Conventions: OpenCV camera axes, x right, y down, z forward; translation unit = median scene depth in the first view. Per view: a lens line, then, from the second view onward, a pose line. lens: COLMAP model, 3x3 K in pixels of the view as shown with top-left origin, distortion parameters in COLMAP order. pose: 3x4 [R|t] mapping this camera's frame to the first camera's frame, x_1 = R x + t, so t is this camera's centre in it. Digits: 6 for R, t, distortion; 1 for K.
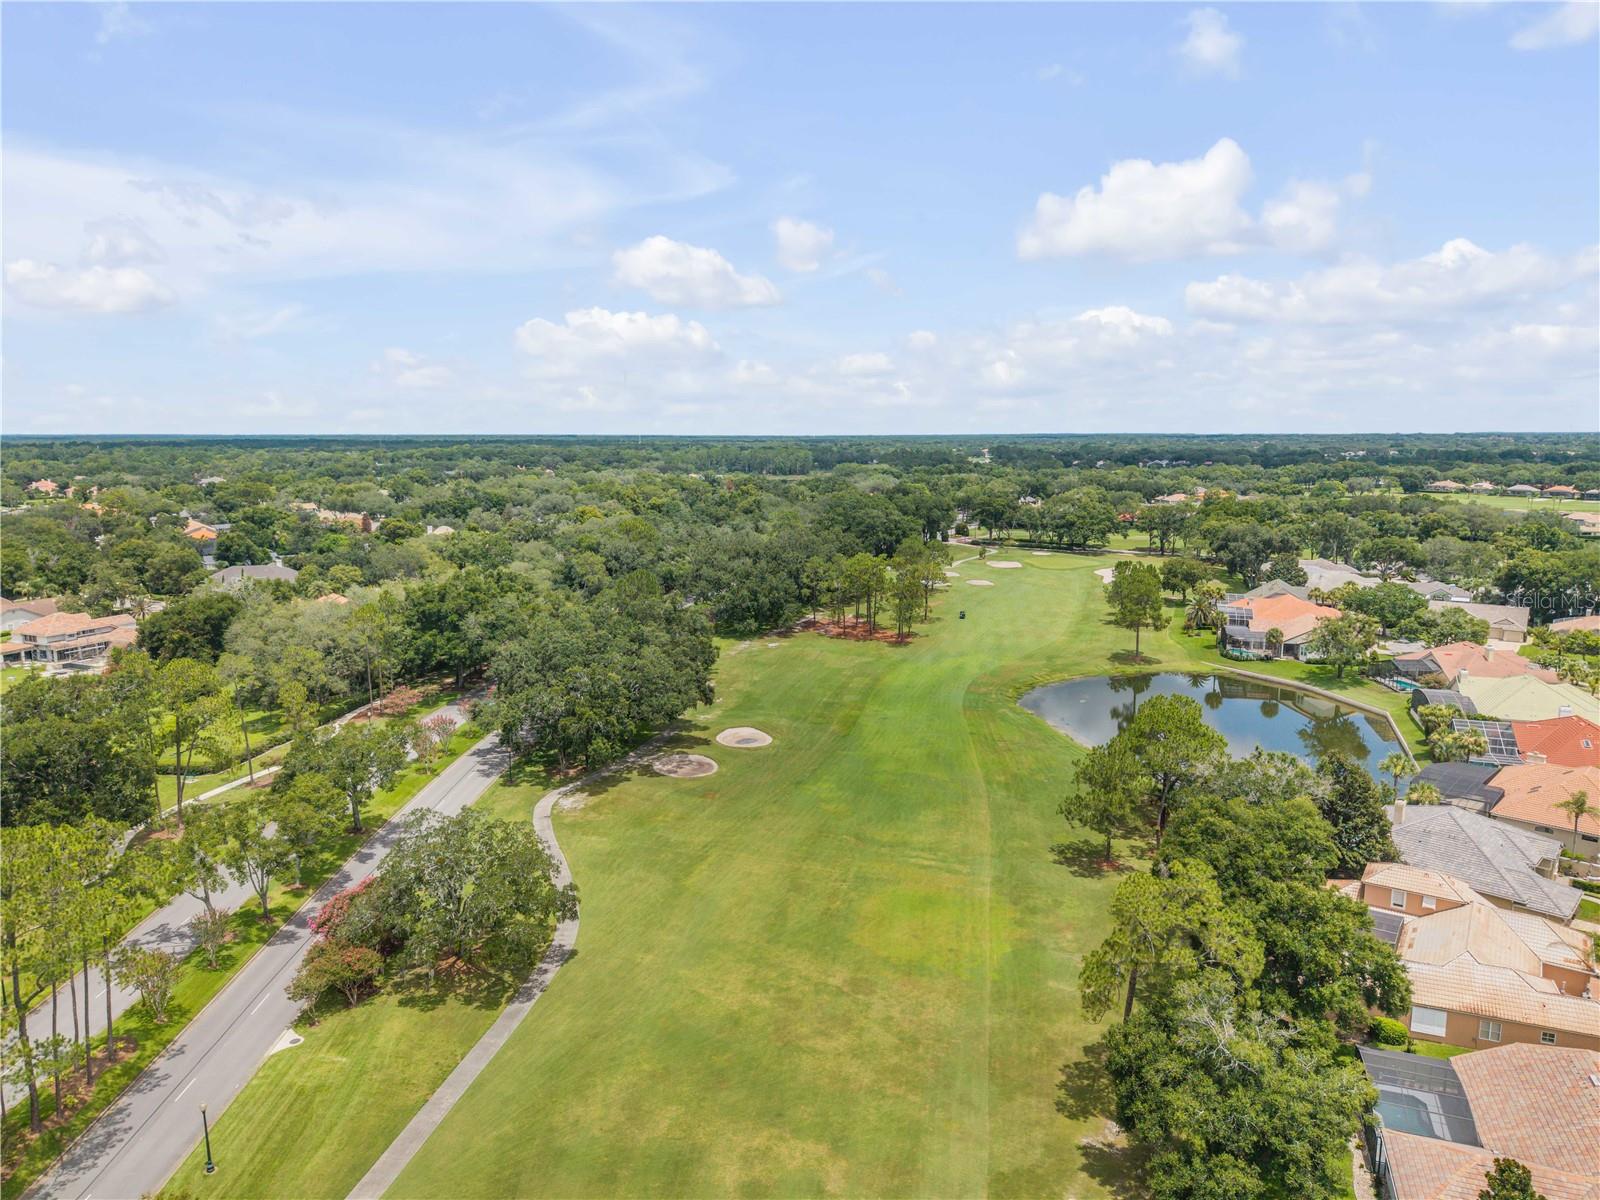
lens RADIAL K [[1075.2, 0, 789.0], [0, 1075.2, 600.2], [0, 0, 1]] dist [0.006584, -0.007439]
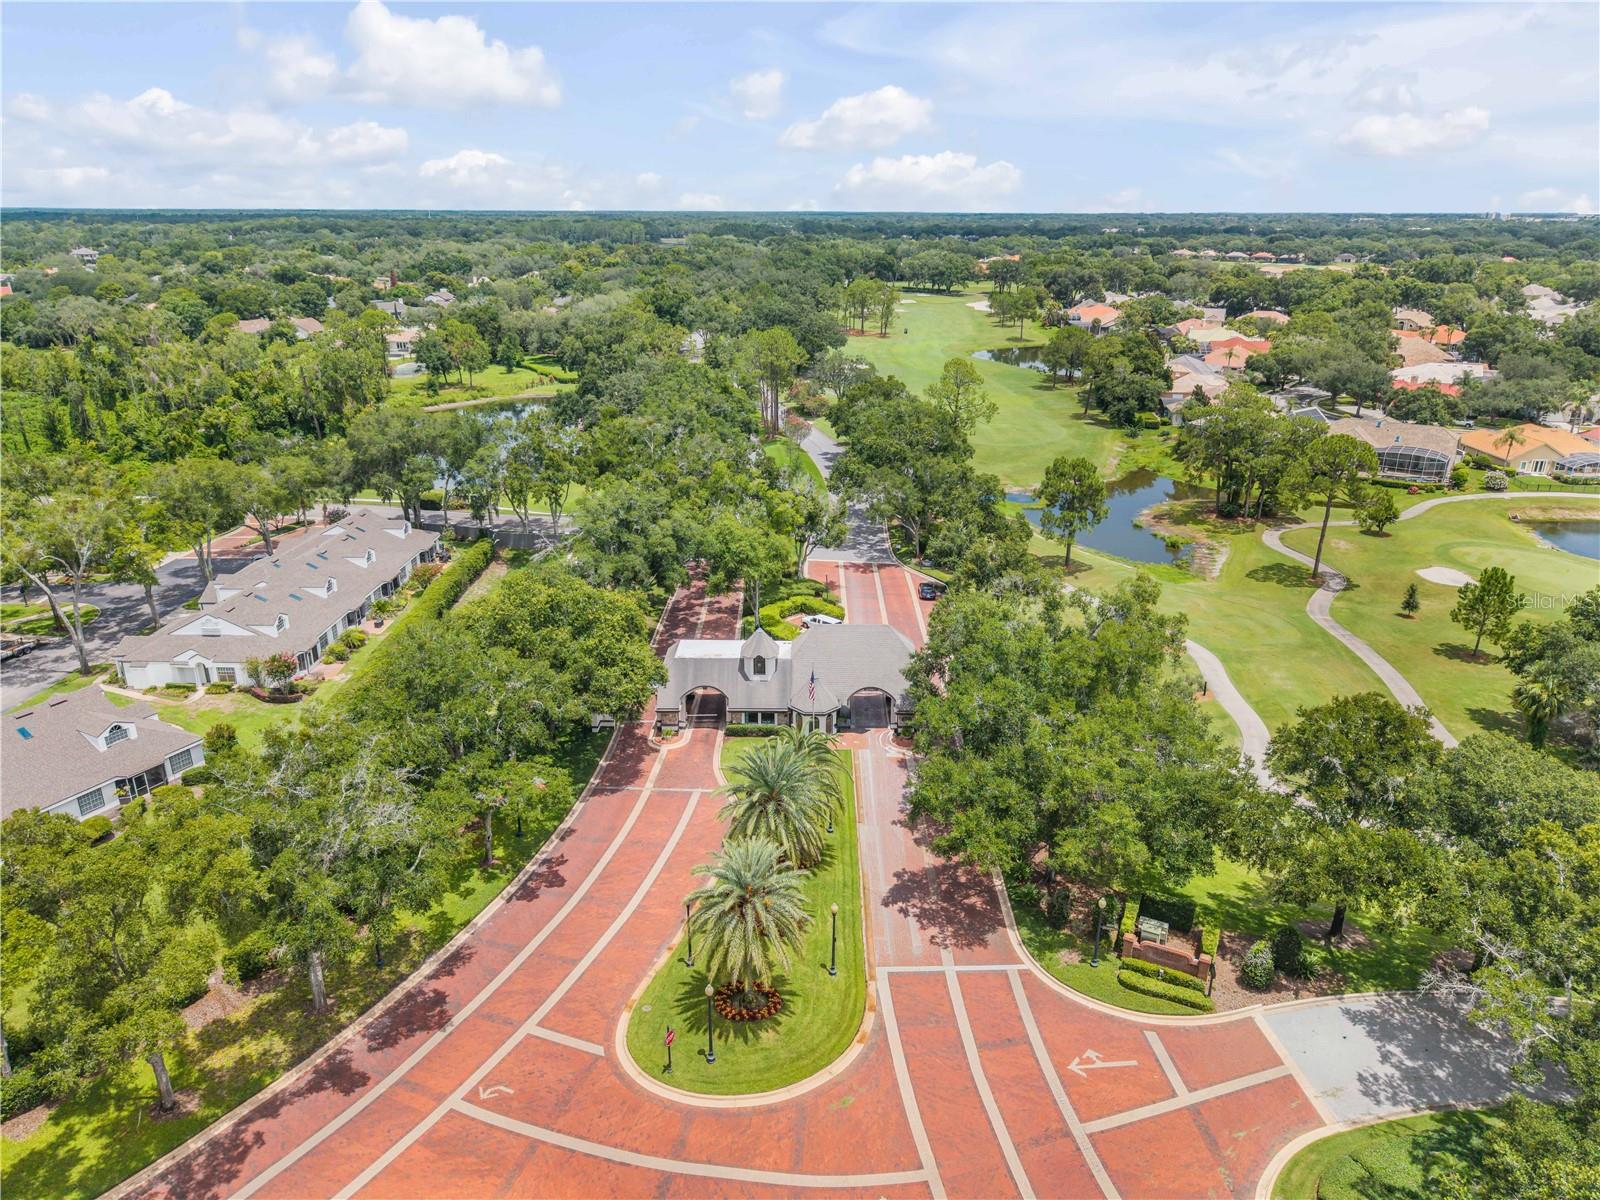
lens RADIAL K [[1075.2, 0, 801.0], [0, 1075.2, 601.2], [0, 0, 1]] dist [0.006584, -0.007439]
pose [[0.975758, -0.072572, 0.206471, -0.129745], [0.031713, 0.980348, 0.194709, 0.037197], [-0.216544, -0.183441, 0.958884, -0.208641]]
